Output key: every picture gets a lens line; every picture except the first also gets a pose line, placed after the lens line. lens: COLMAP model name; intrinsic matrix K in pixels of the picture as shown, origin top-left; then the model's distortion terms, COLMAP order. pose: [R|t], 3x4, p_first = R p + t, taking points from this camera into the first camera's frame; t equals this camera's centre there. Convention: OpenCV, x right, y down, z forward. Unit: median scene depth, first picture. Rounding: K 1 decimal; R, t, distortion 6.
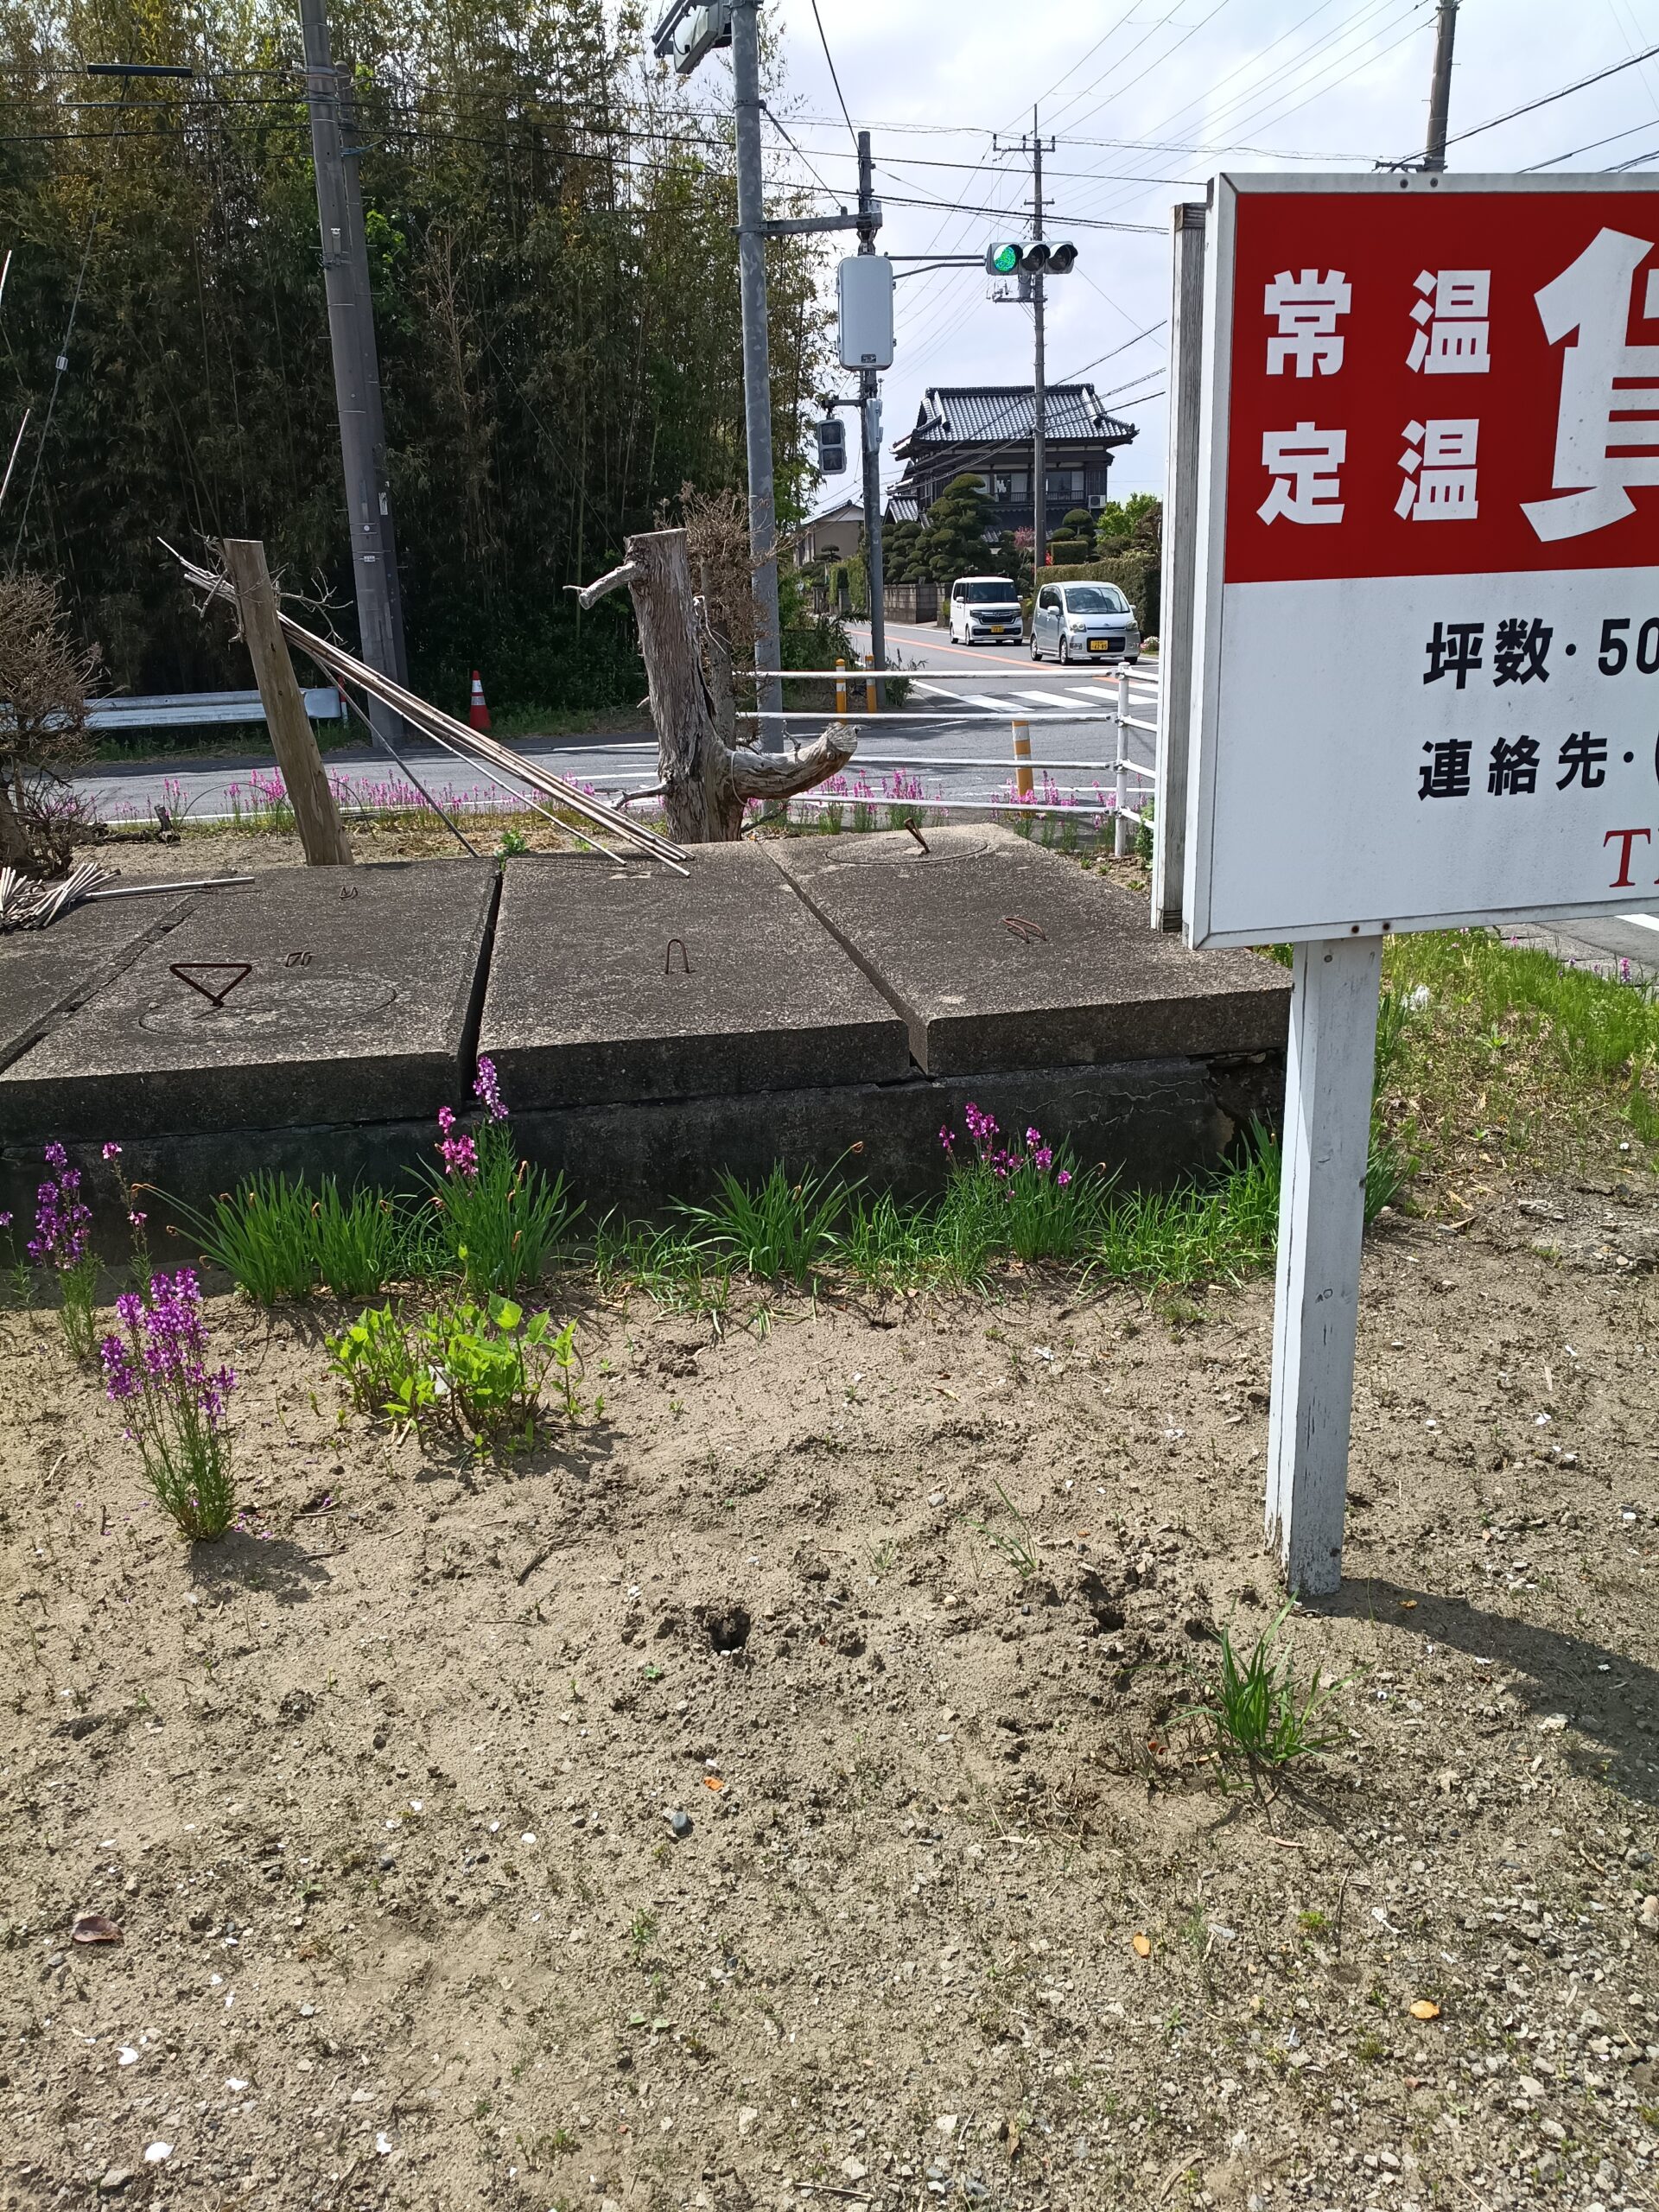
lens RADIAL K [[1644.7, 0, 880.3], [0, 1644.7, 1136.9], [0, 0, 1]] dist [0.013485, -0.039330]
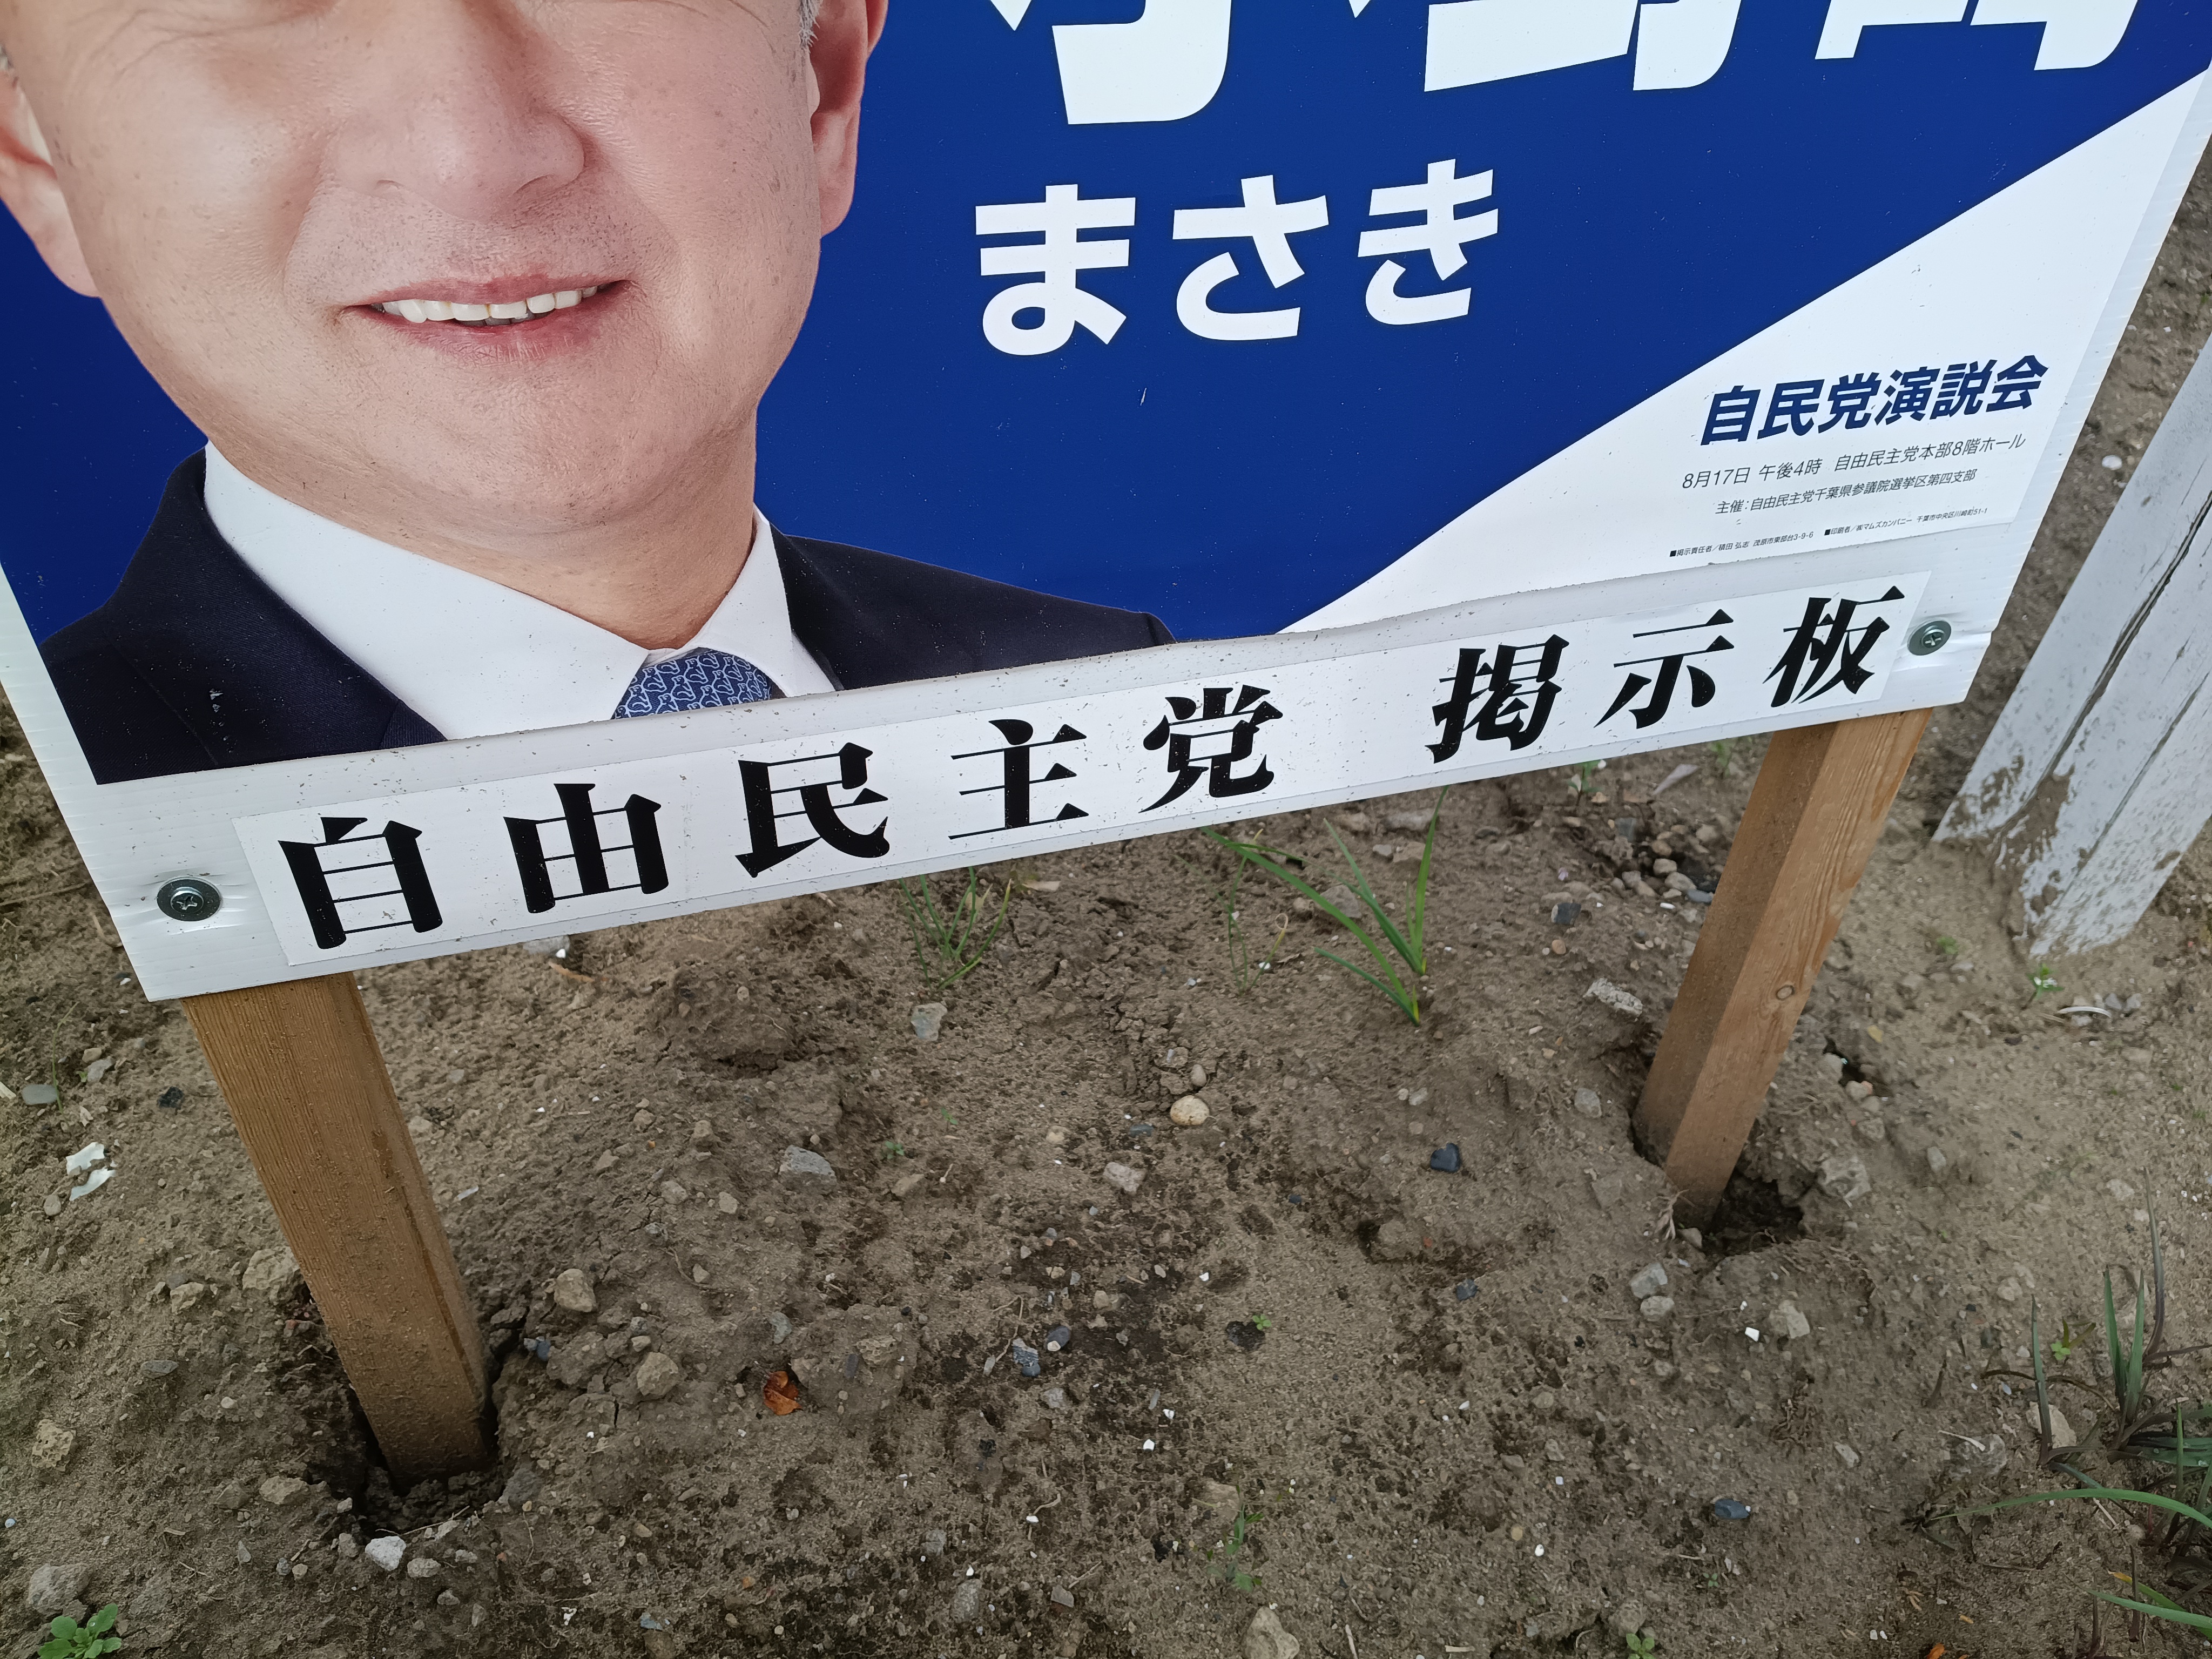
lens RADIAL K [[1644.7, 0, 1119.1], [0, 1644.7, 777.8], [0, 0, 1]] dist [0.013485, -0.039330]
pose [[0.984494, -0.039994, 0.170798, -0.021193], [-0.033532, 0.912803, 0.407021, 0.095015], [-0.172184, -0.406437, 0.897308, 0.734785]]
